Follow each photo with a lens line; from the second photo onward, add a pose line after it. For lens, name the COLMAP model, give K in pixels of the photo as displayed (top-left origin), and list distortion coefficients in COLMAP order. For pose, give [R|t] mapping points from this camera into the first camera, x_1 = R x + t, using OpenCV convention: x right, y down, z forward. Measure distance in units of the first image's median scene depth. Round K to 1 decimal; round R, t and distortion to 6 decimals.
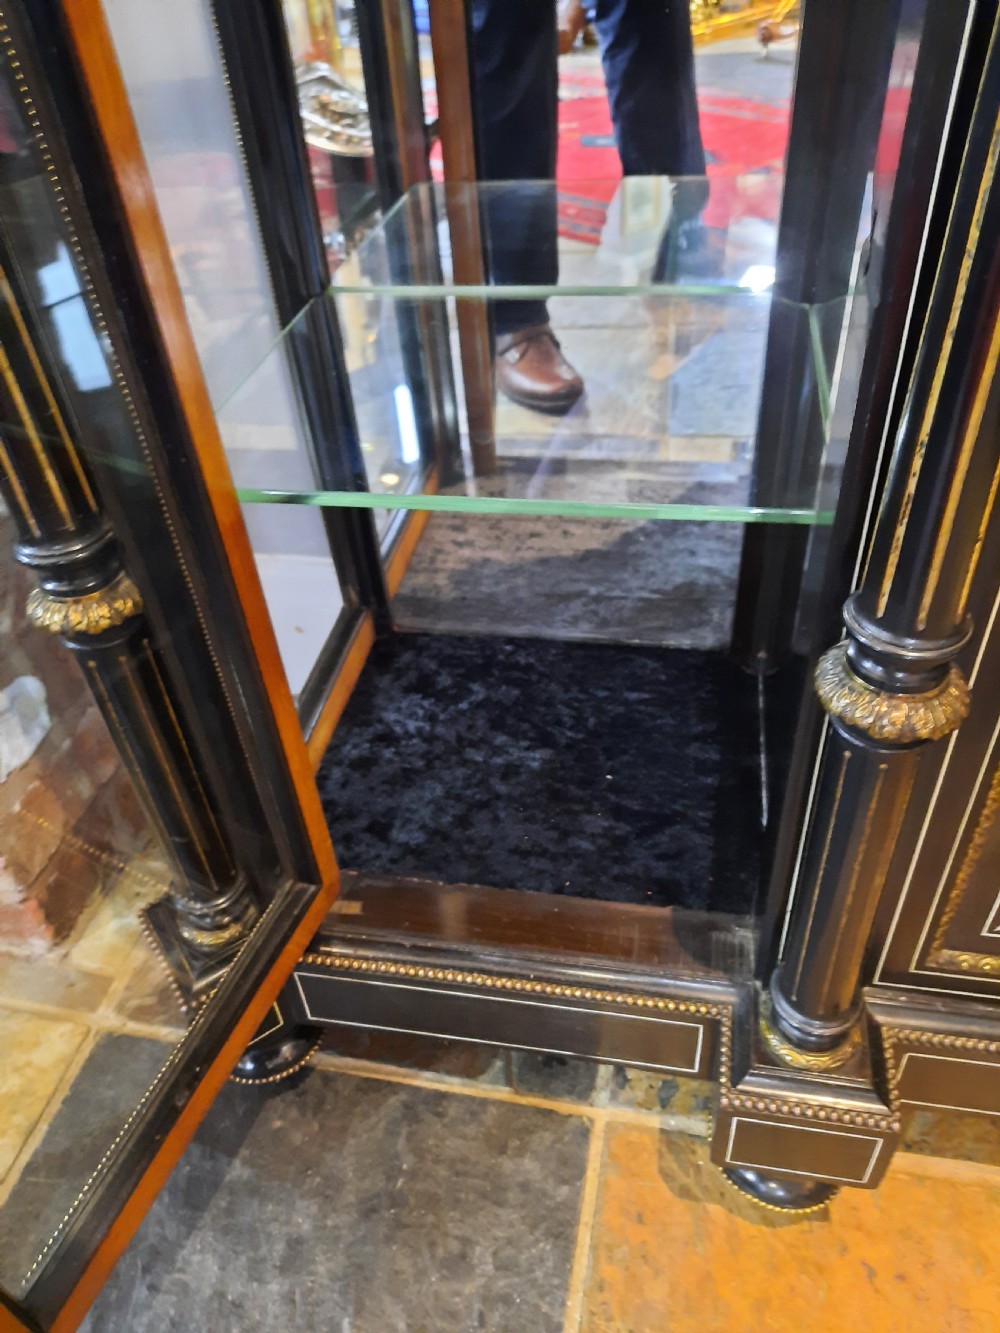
lens RADIAL K [[991.9, 0, 504.4], [0, 991.9, 654.4], [0, 0, 1]] dist [0.039288, -0.027307]
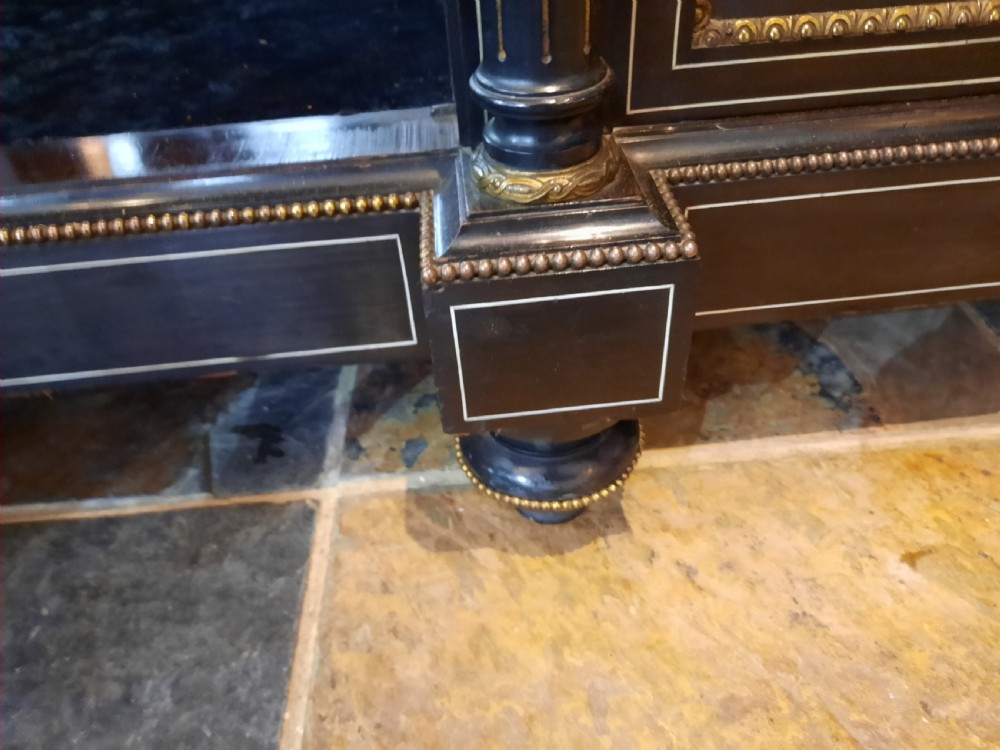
lens RADIAL K [[744.1, 0, 500.0], [0, 744.1, 375.0], [0, 0, 1]] dist [0.039288, -0.027307]
pose [[0.967117, -0.164053, 0.194348, 0.132996], [0.167990, 0.985781, -0.003833, 0.417871], [-0.190956, 0.036355, 0.980925, 0.439608]]
